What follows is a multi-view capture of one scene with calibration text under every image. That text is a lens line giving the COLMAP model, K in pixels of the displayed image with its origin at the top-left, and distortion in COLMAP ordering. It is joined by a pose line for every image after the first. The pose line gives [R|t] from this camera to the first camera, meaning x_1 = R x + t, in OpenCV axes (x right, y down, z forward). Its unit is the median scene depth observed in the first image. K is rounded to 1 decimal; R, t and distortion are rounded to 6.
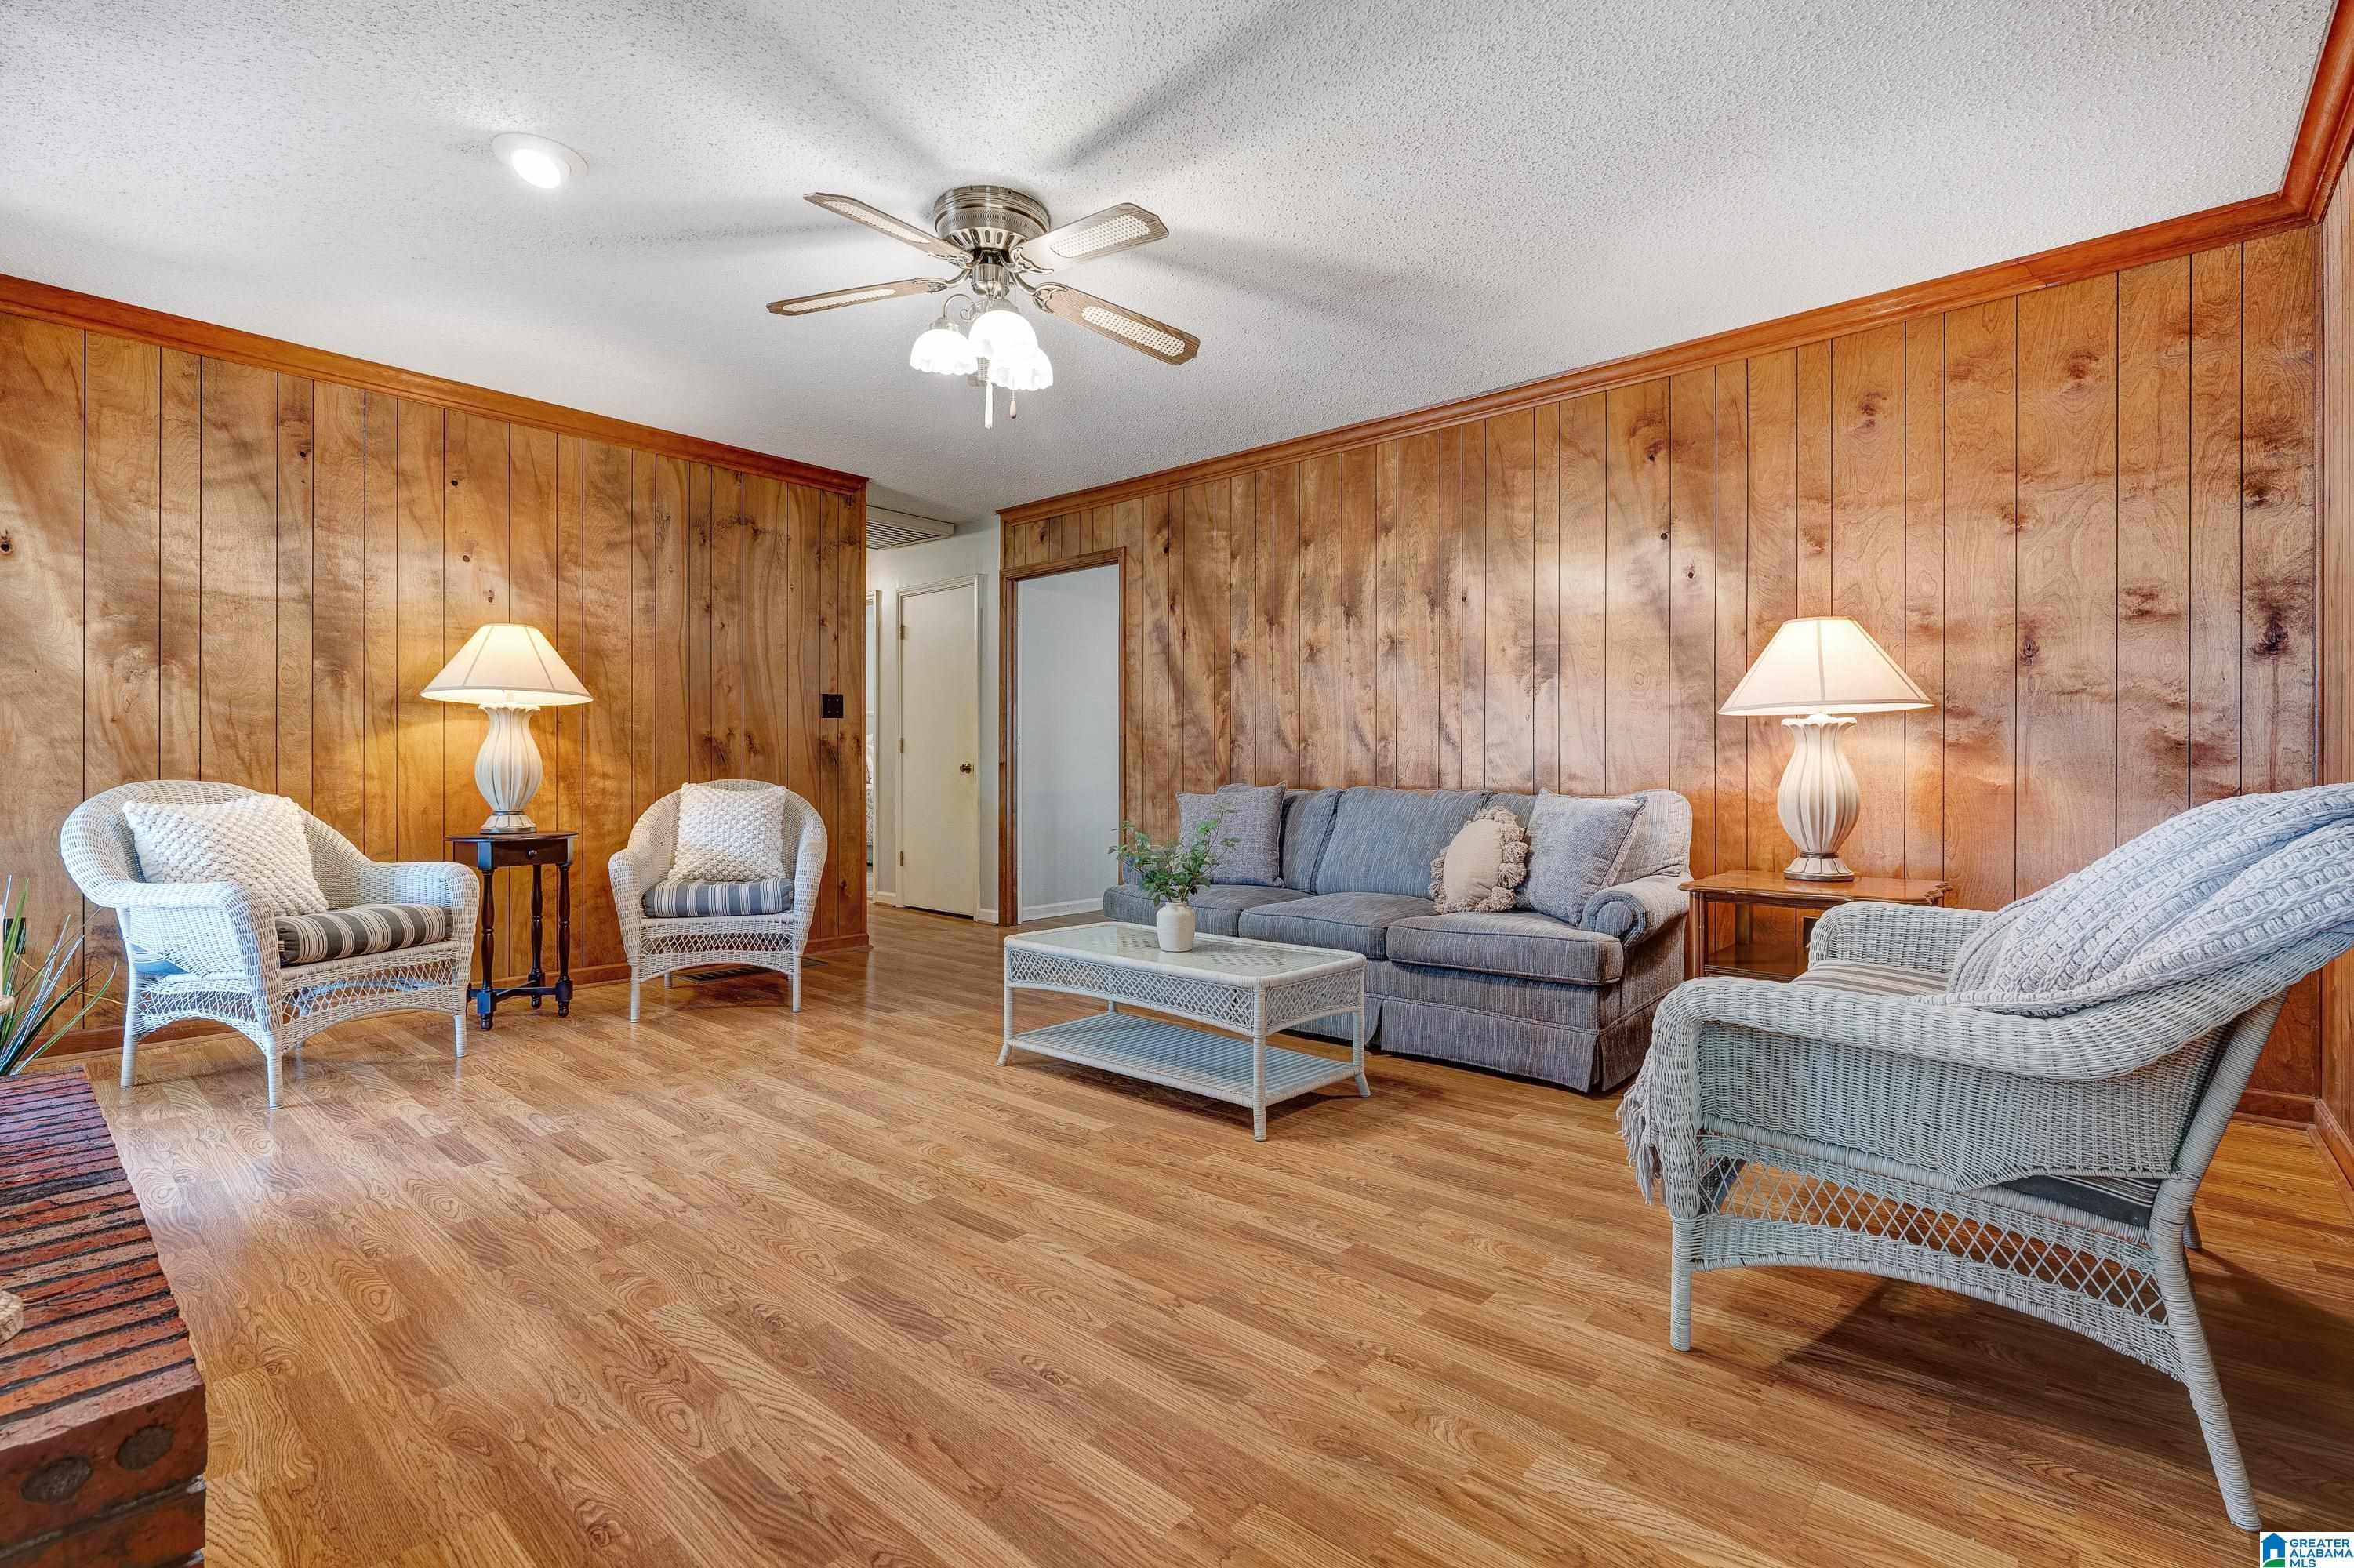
lens RADIAL K [[1072.7, 0, 1186.0], [0, 1072.7, 770.6], [0, 0, 1]] dist [-0.008214, -0.000248]
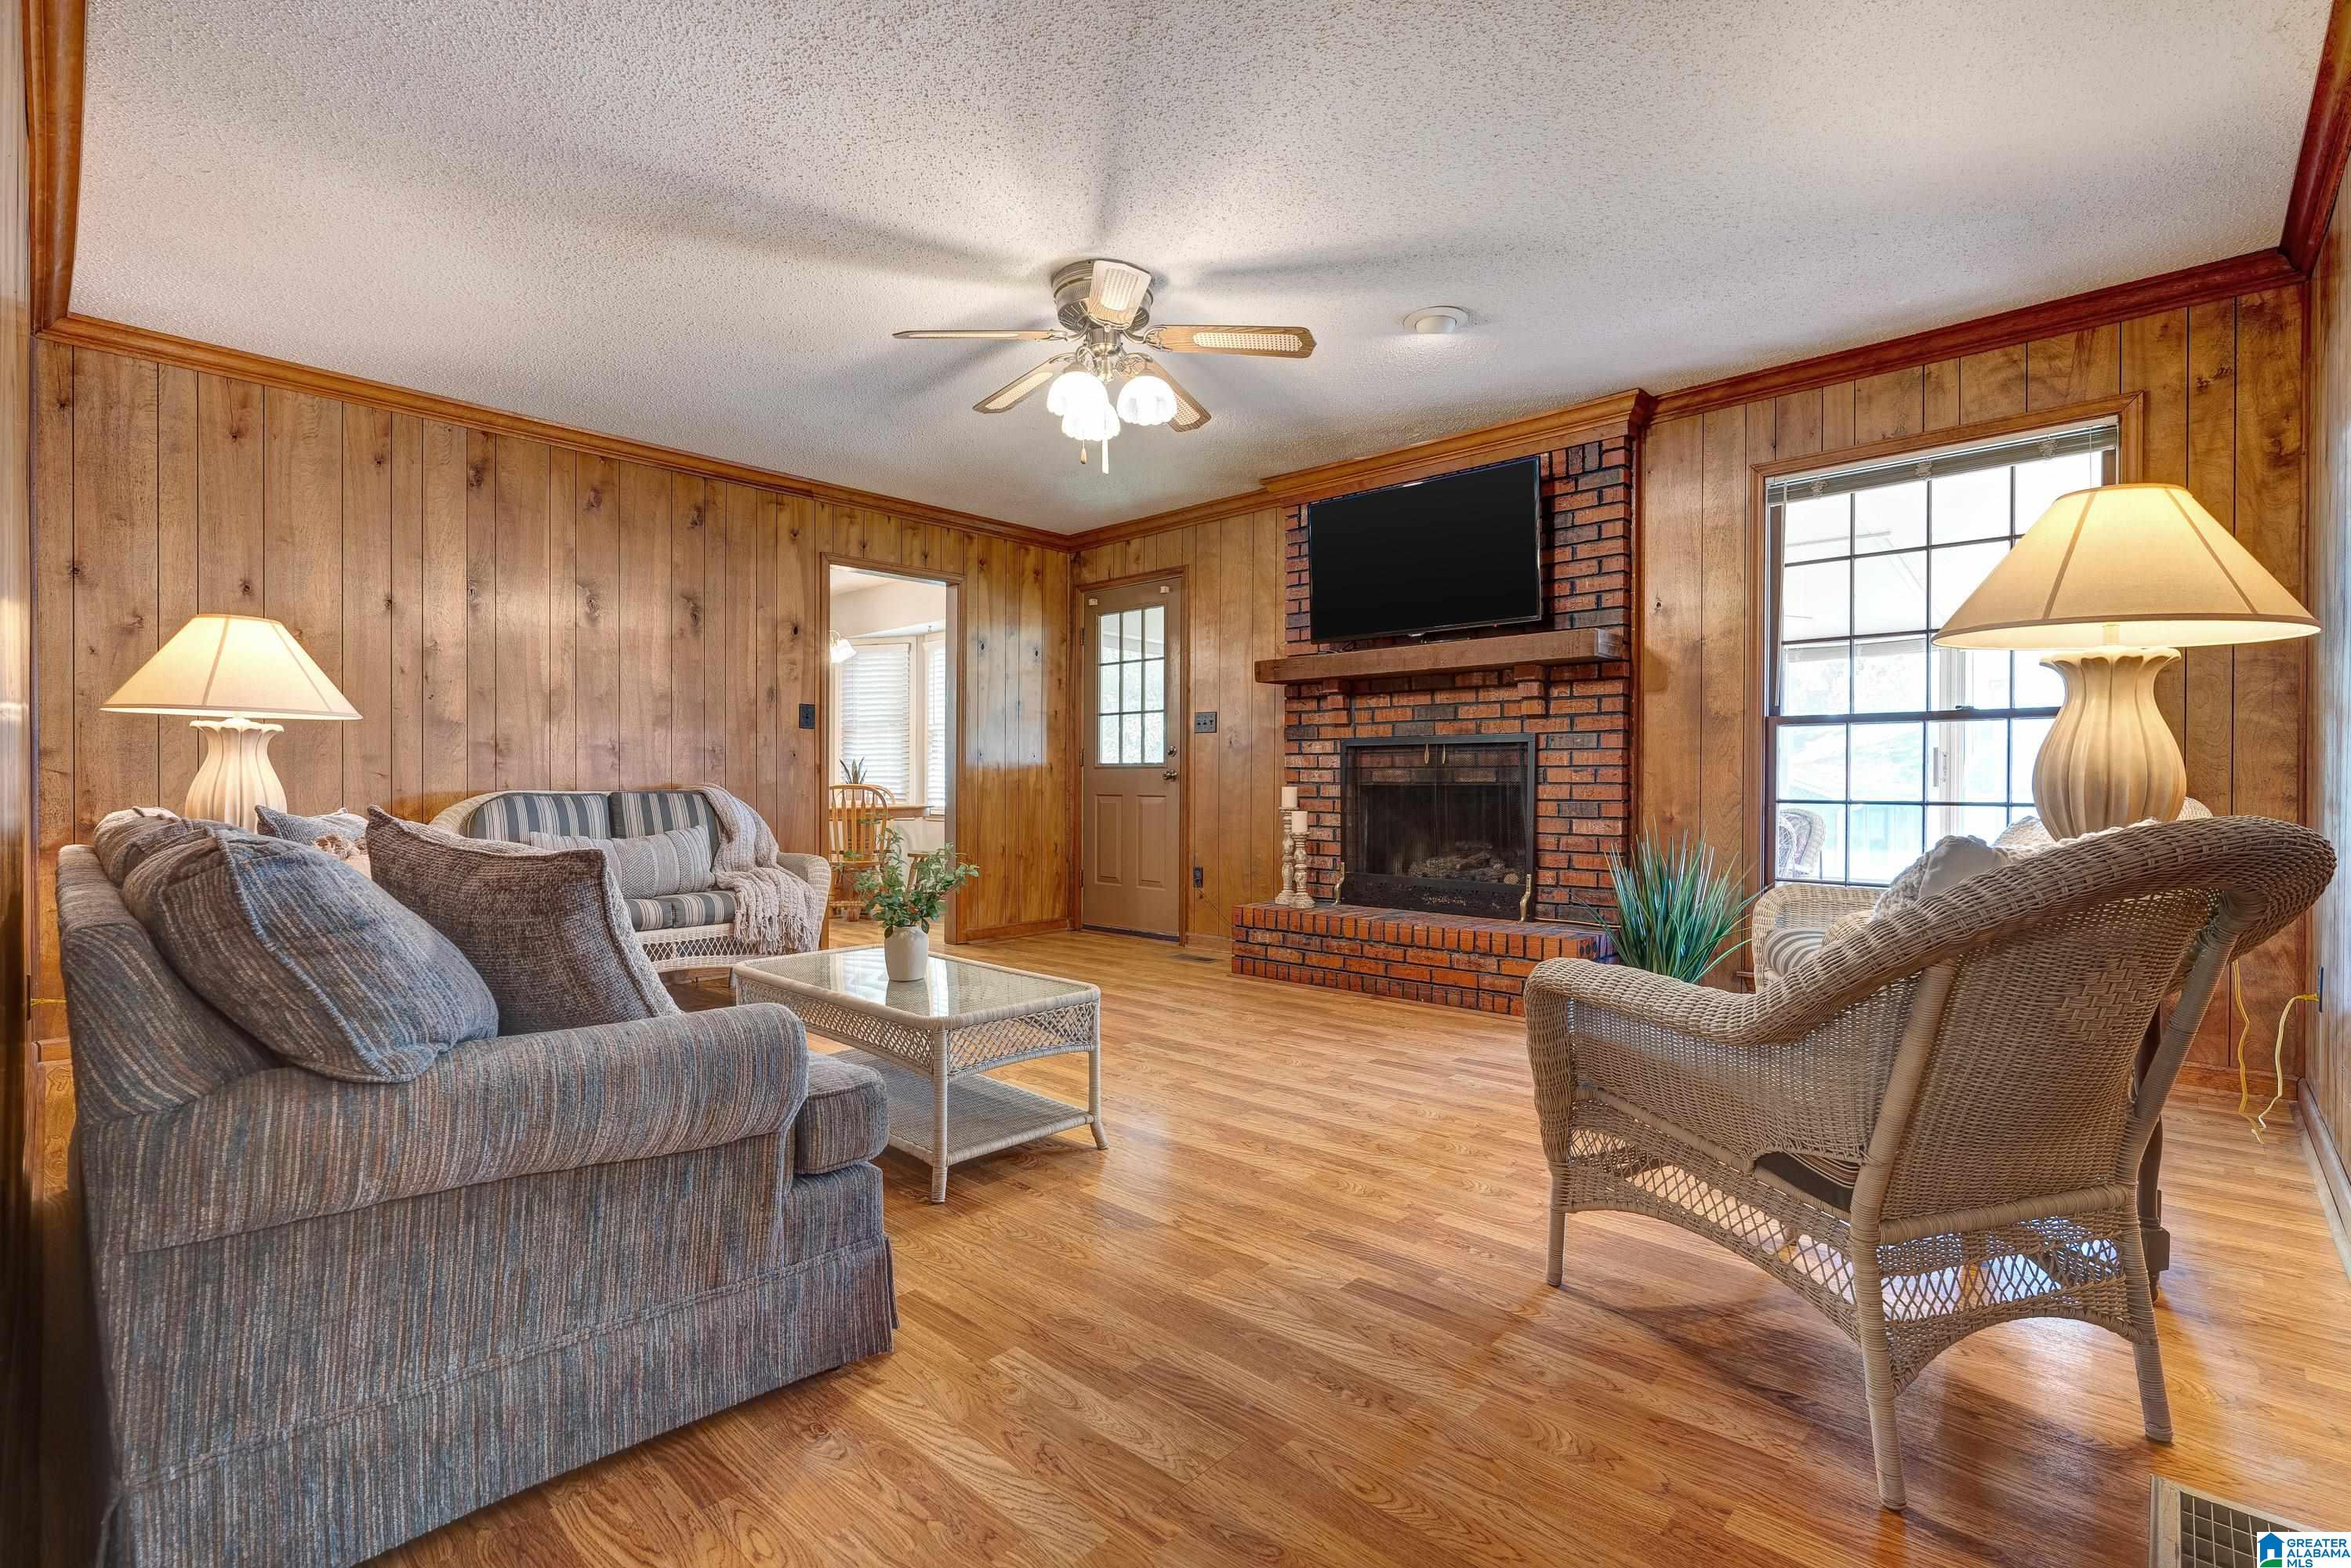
lens RADIAL K [[1071.5, 0, 1170.2], [0, 1071.5, 799.0], [0, 0, 1]] dist [-0.008214, -0.000248]
pose [[-0.999240, -0.003765, 0.038800, -0.227962], [-0.003034, 0.999817, 0.018873, -0.001223], [-0.038864, 0.018741, -0.999069, 1.620884]]
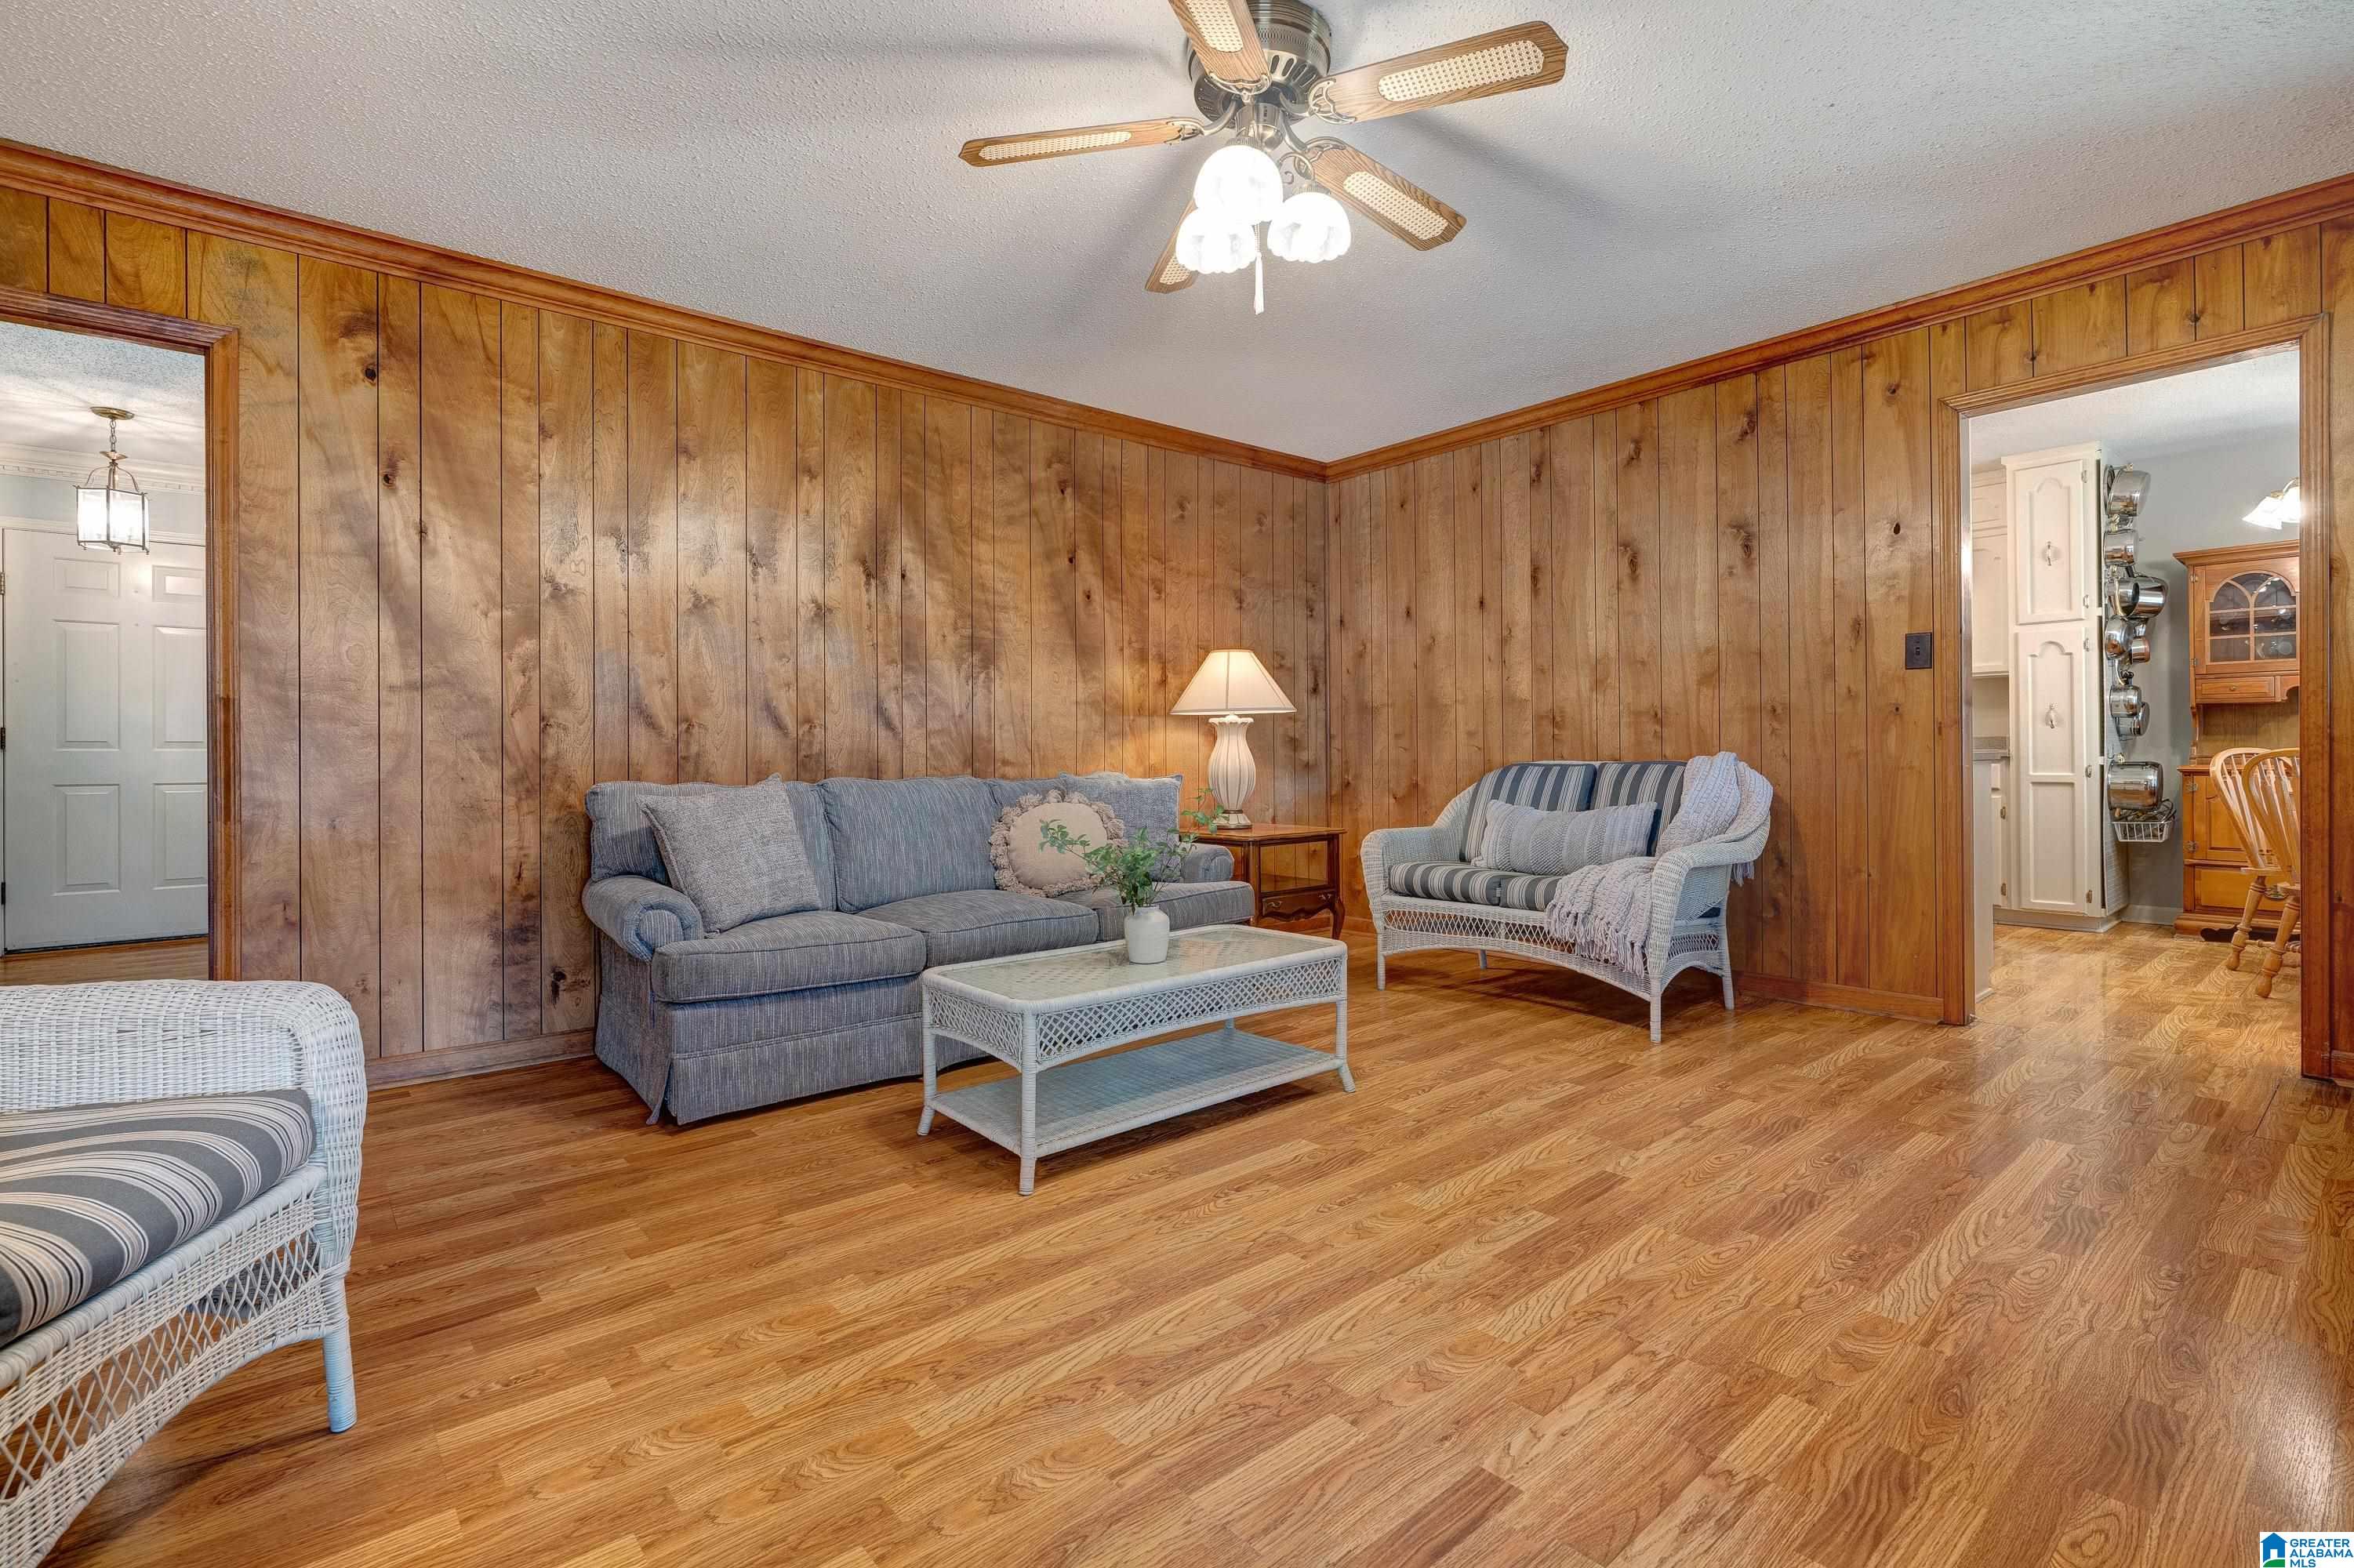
lens RADIAL K [[1072.7, 0, 1179.0], [0, 1072.7, 759.9], [0, 0, 1]] dist [-0.008214, -0.000248]
pose [[0.148693, -0.005344, 0.988869, -0.740615], [0.014576, 0.999889, 0.003212, 0.002188], [-0.988776, 0.013937, 0.148754, 0.724072]]
